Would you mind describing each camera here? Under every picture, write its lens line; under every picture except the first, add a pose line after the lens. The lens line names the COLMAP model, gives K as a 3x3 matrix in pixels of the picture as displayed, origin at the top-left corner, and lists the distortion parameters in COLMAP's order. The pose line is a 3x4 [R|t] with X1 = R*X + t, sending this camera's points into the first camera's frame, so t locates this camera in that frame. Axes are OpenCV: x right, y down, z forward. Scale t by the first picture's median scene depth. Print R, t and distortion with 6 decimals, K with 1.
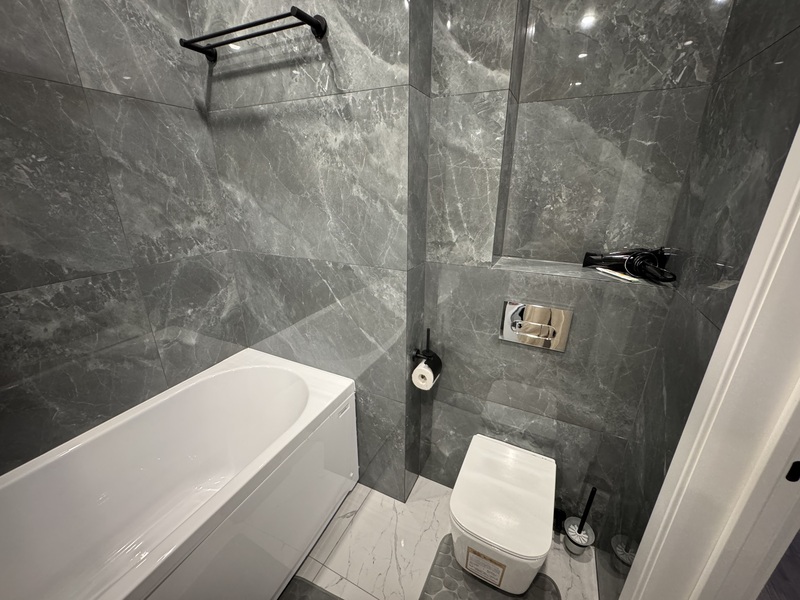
lens RADIAL K [[316.9, 0, 401.6], [0, 316.9, 298.1], [0, 0, 1]] dist [0.001706, -0.000251]
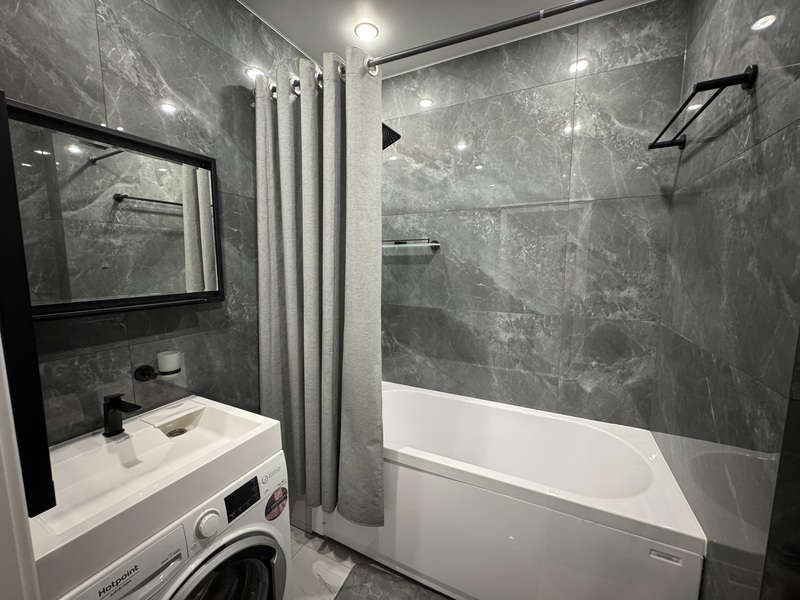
lens RADIAL K [[316.9, 0, 401.9], [0, 316.9, 299.8], [0, 0, 1]] dist [0.001706, -0.000251]
pose [[0.005422, 0.117357, -0.993075, 0.522377], [-0.338211, 0.934781, 0.108621, -0.074064], [0.941055, 0.335279, 0.044760, 0.243840]]
